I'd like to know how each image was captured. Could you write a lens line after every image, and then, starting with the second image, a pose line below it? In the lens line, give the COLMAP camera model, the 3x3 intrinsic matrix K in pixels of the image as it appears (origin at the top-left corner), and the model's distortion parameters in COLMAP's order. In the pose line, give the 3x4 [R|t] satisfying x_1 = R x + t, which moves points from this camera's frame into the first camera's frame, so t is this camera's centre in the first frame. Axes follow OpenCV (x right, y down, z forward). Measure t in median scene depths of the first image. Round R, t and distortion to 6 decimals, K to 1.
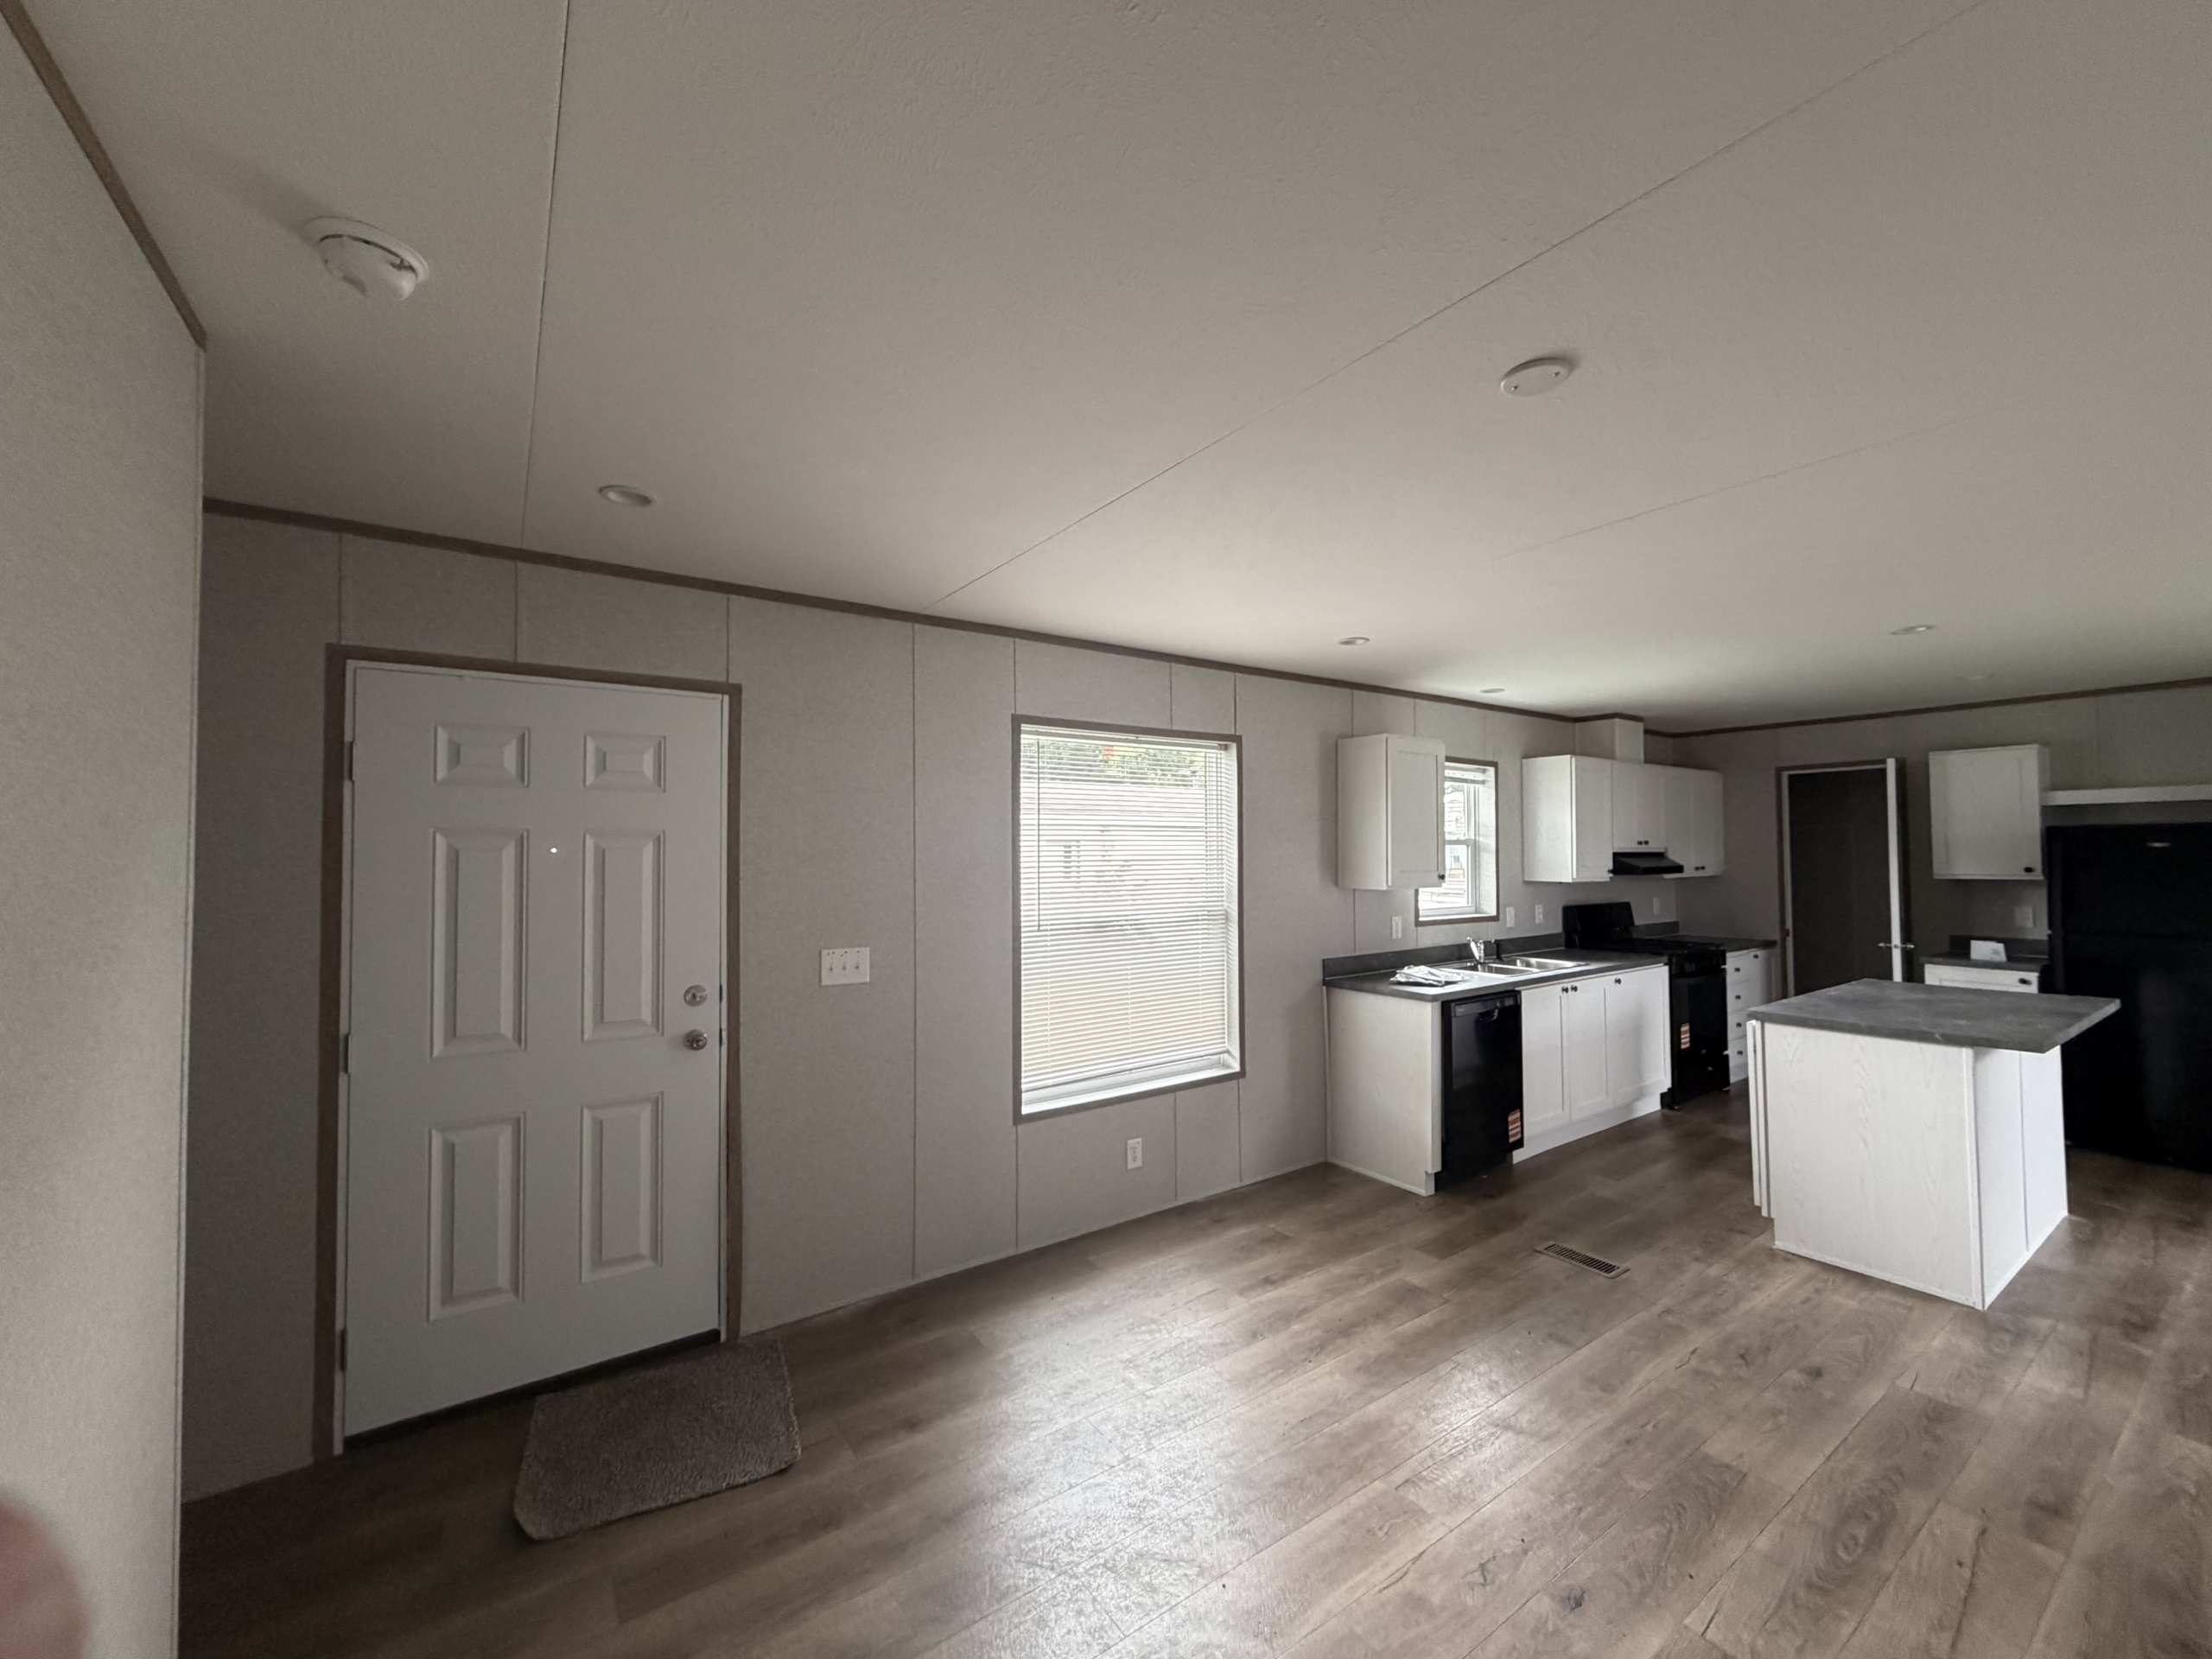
lens RADIAL K [[879.1, 0, 1100.4], [0, 879.1, 830.8], [0, 0, 1]] dist [-0.000923, 0.000051]
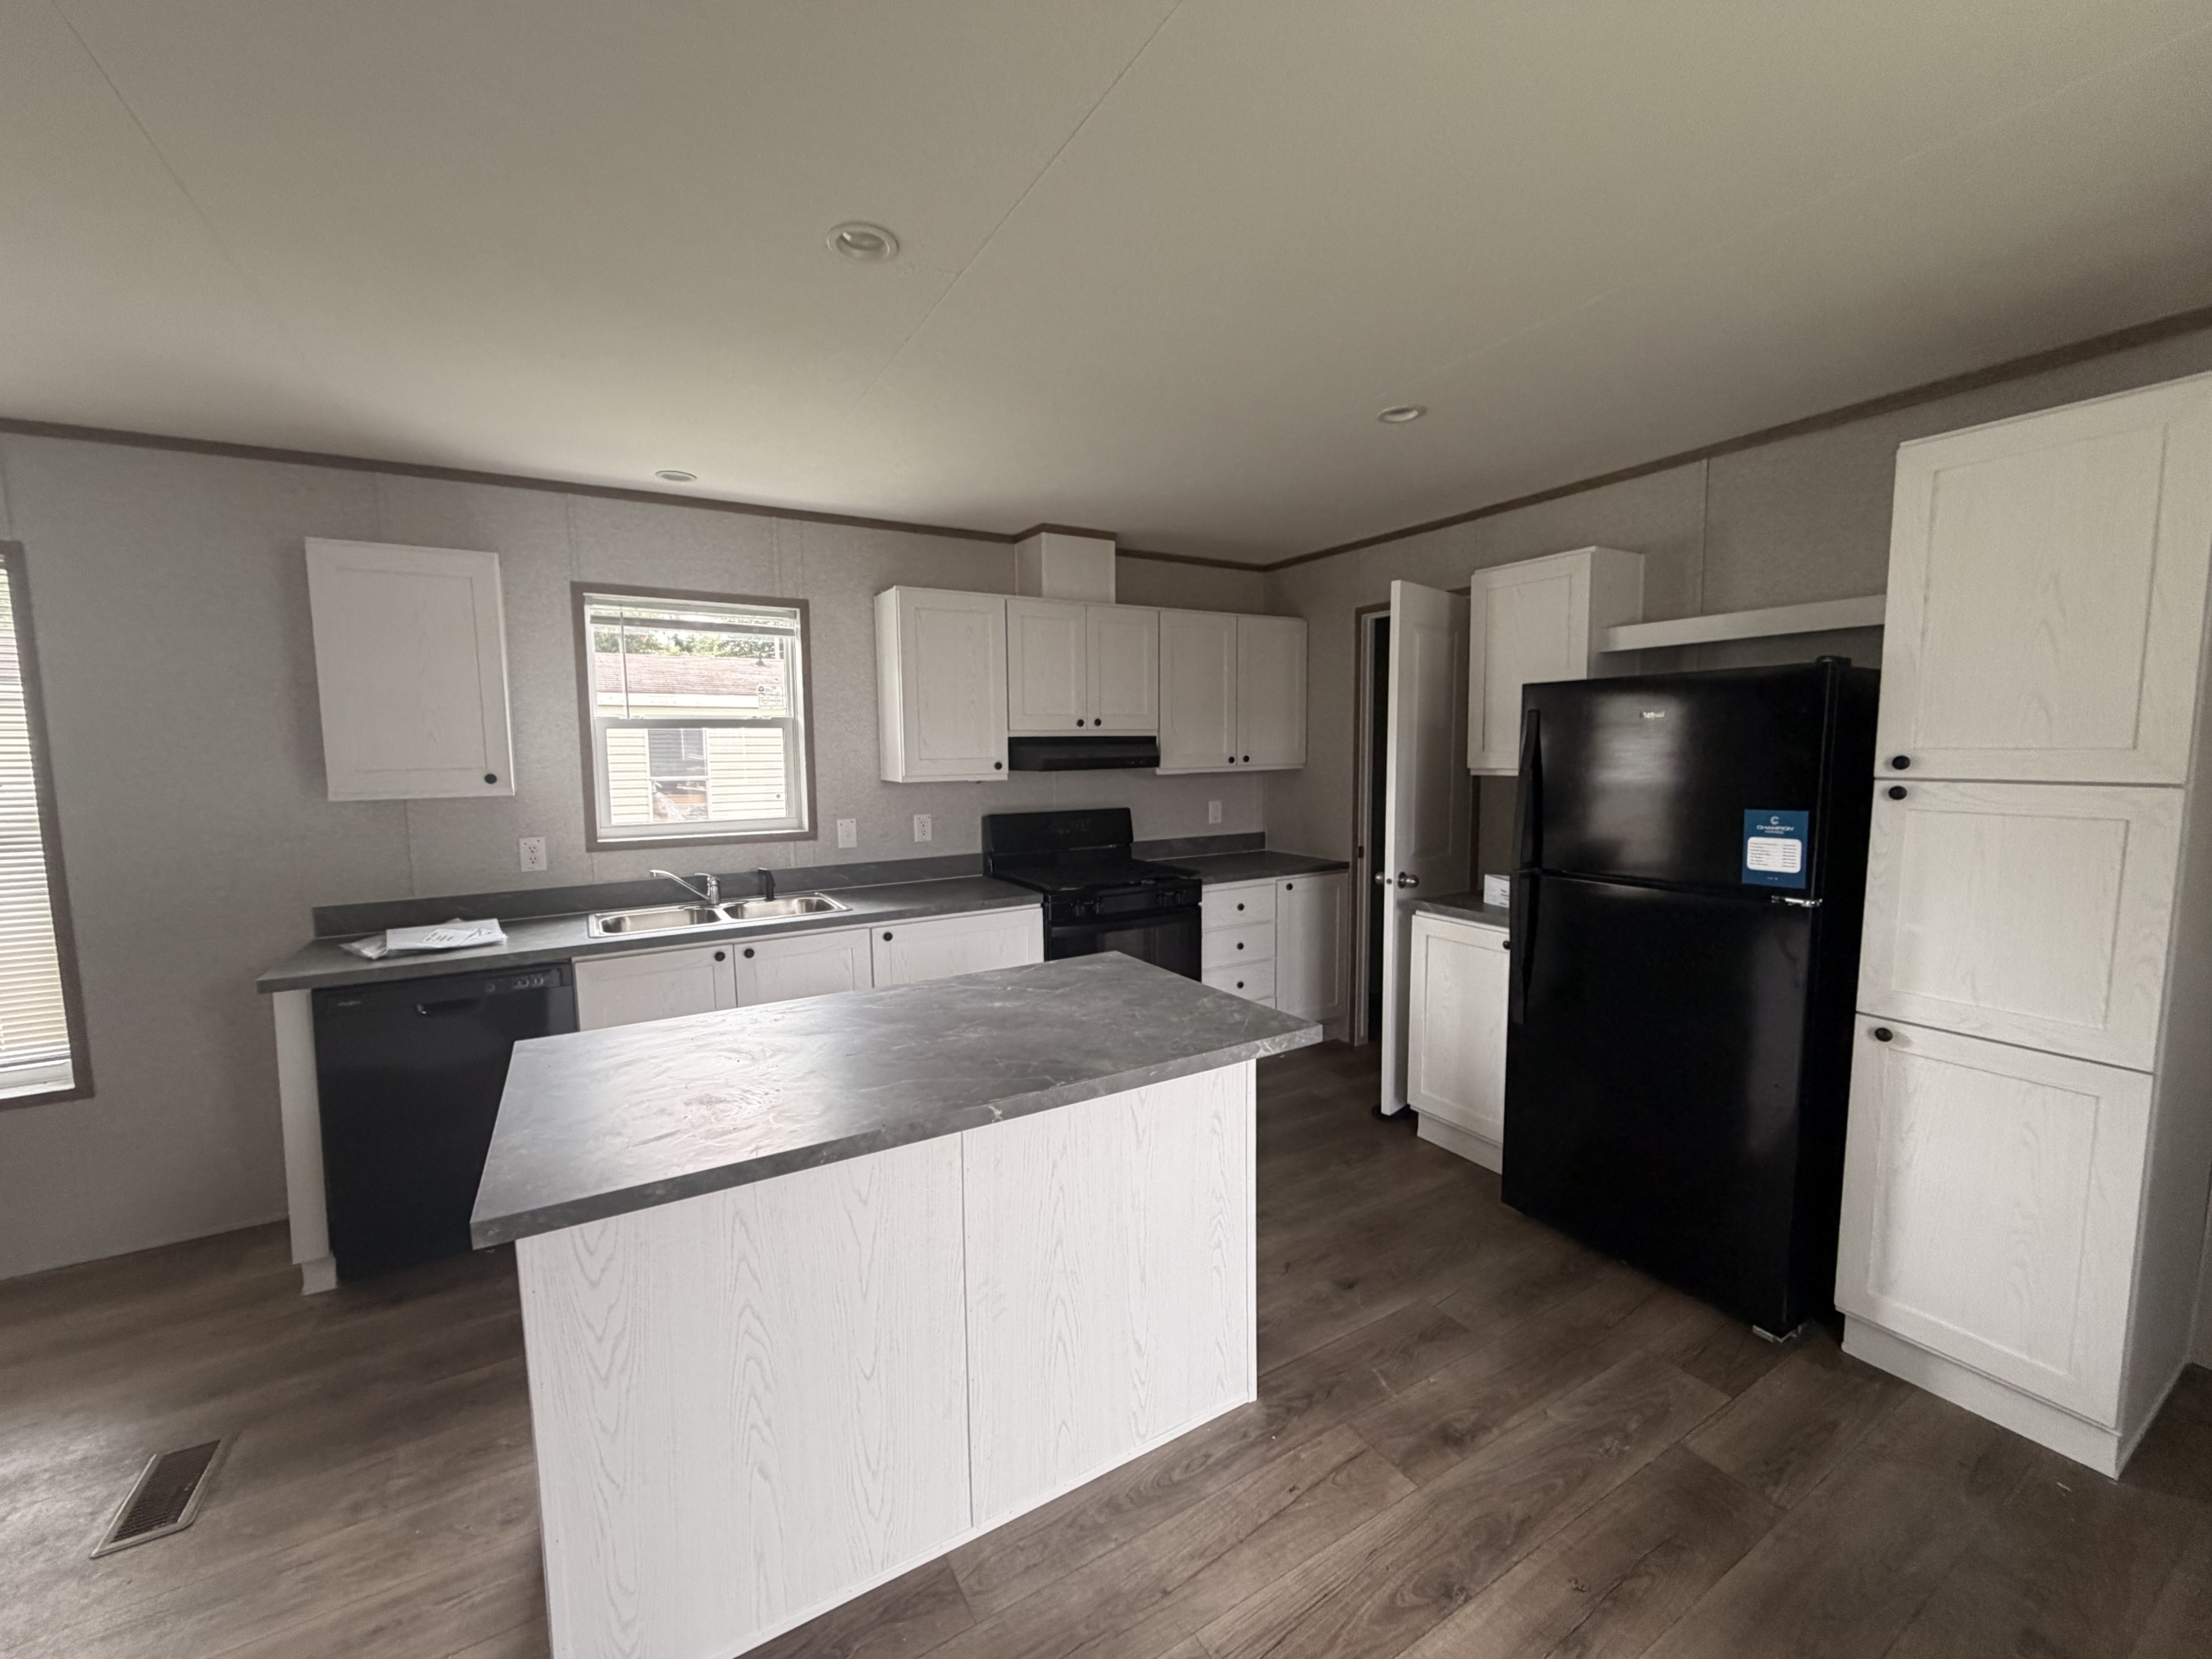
lens RADIAL K [[879.1, 0, 1100.4], [0, 879.1, 830.8], [0, 0, 1]] dist [-0.000923, 0.000051]
pose [[0.997365, 0.000633, -0.072548, 0.880075], [0.008444, 0.992154, 0.124738, 0.015771], [0.072058, -0.125022, 0.989534, 0.421425]]
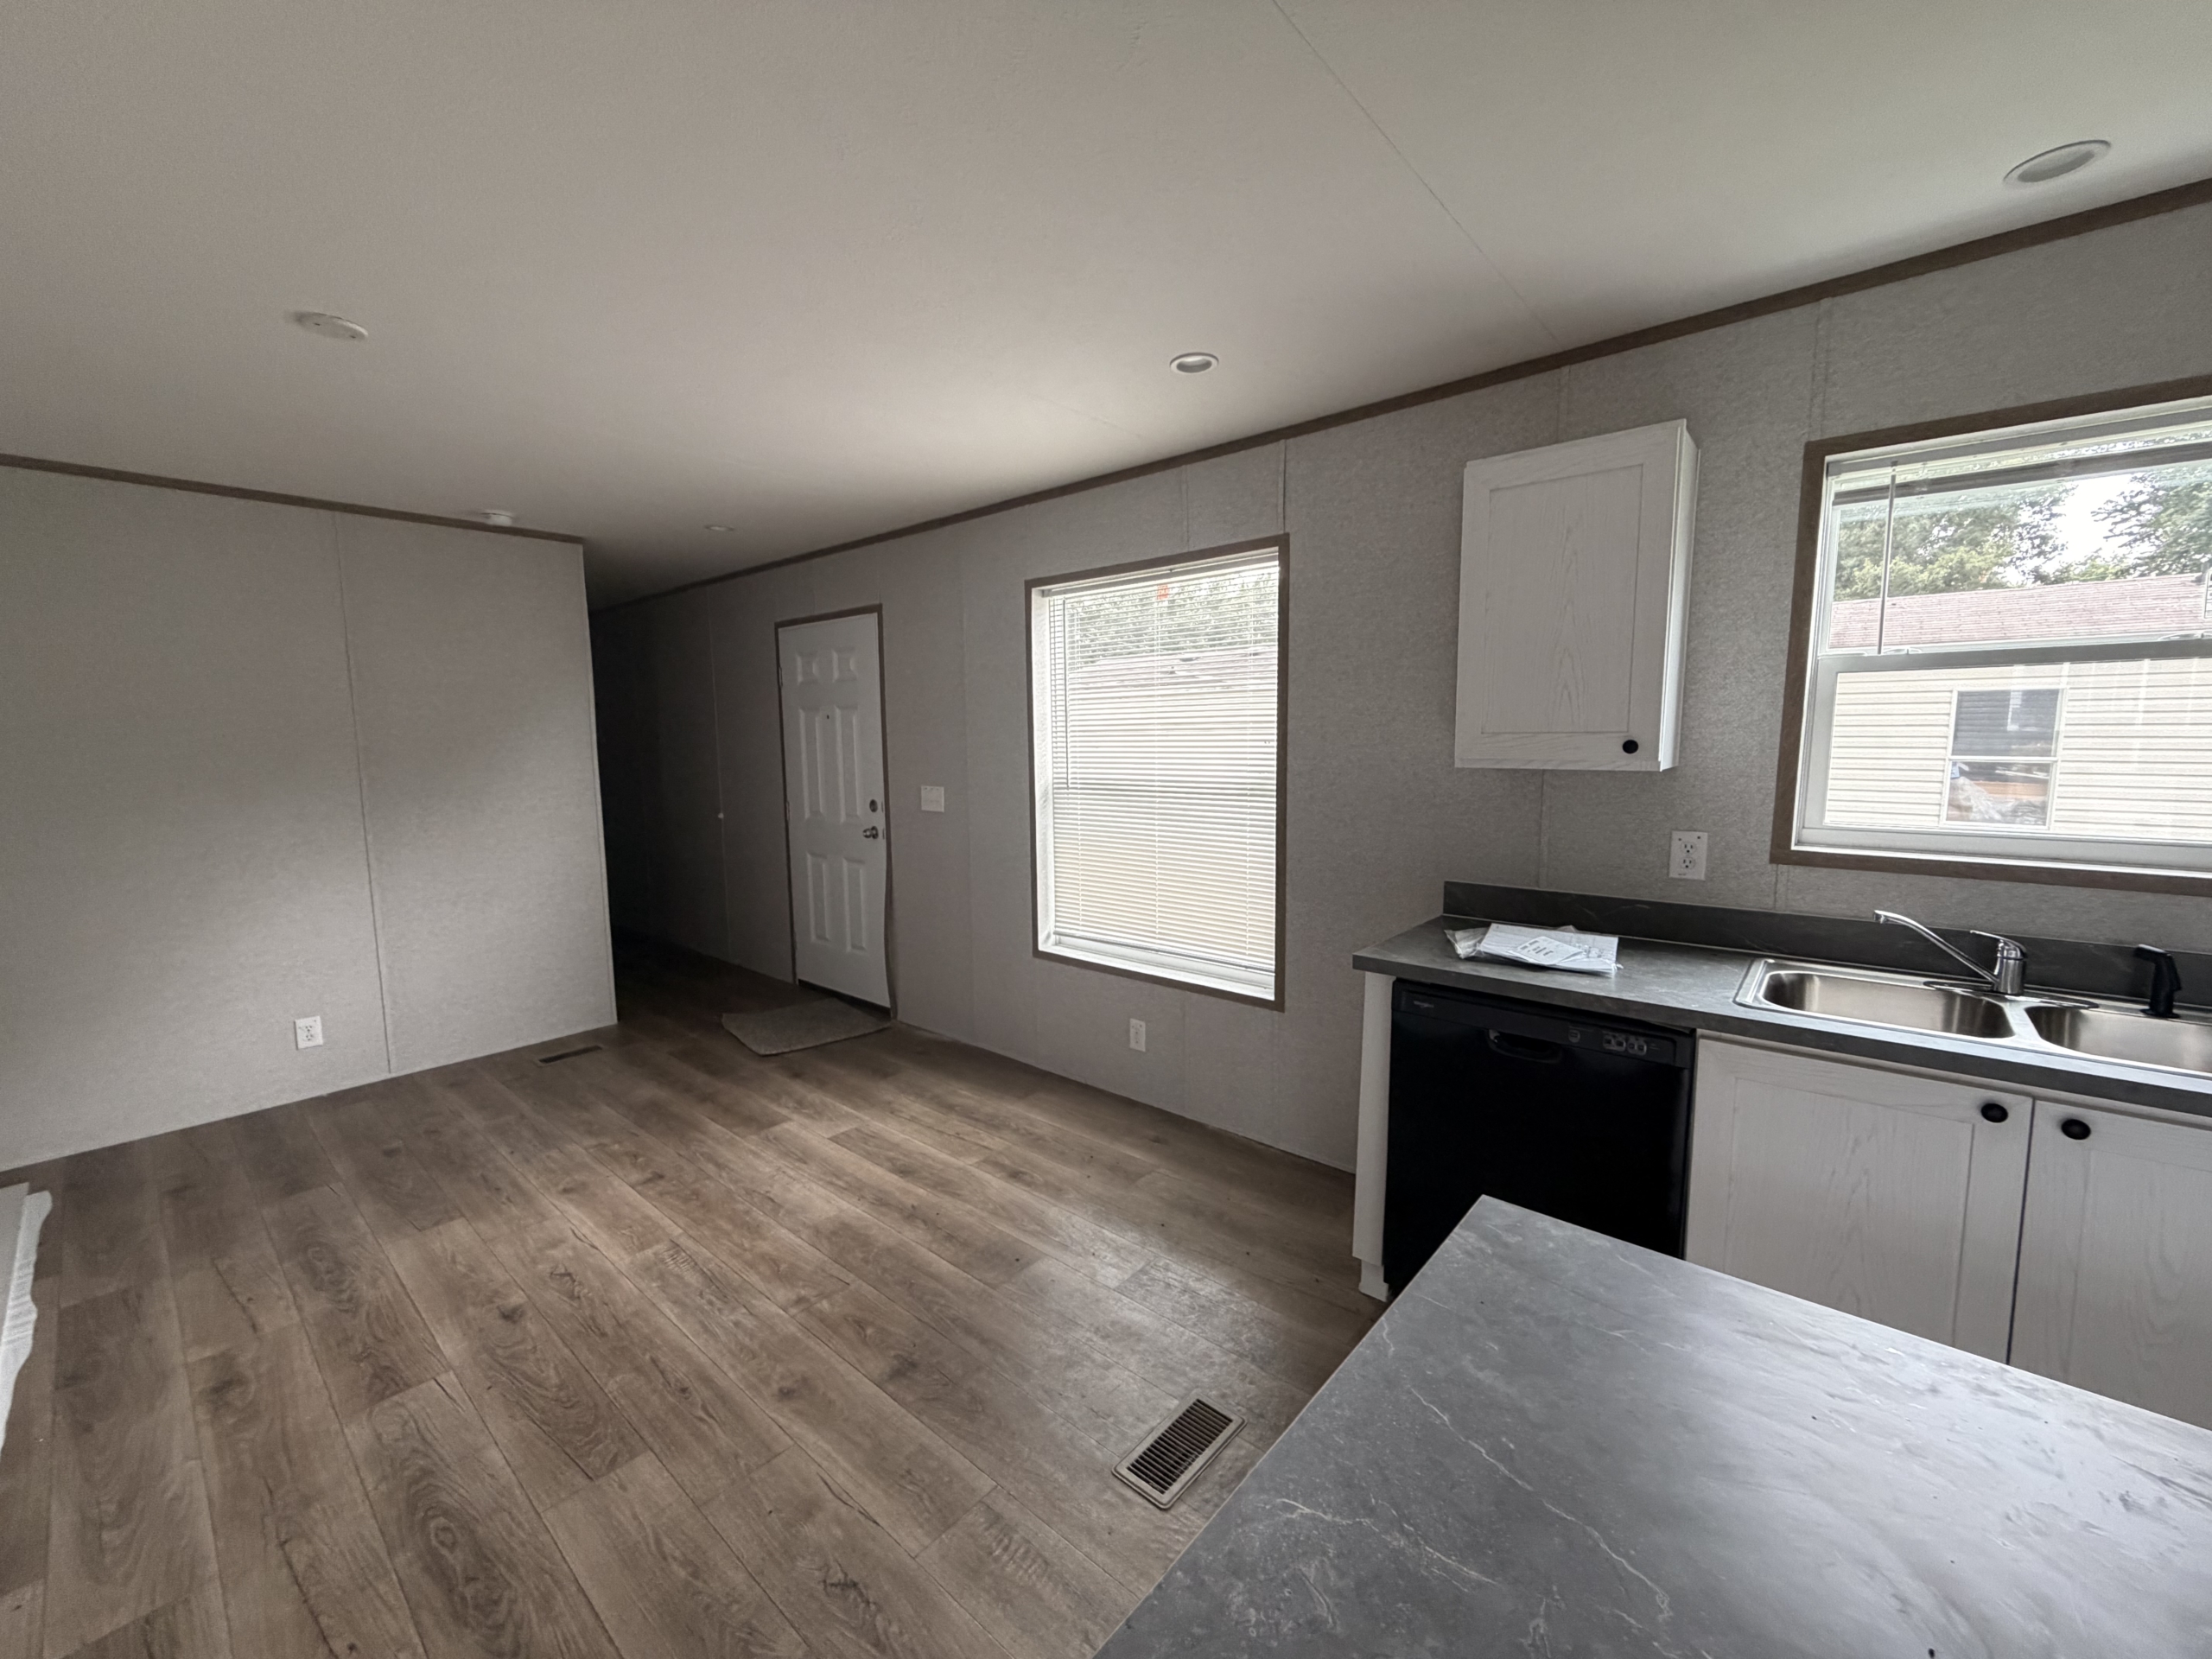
lens RADIAL K [[879.1, 0, 1100.4], [0, 879.1, 830.8], [0, 0, 1]] dist [-0.000923, 0.000051]
pose [[0.247064, 0.109652, -0.962775, 0.771603], [0.036069, 0.991848, 0.122219, 0.031541], [0.968328, -0.064922, 0.241095, 0.641835]]
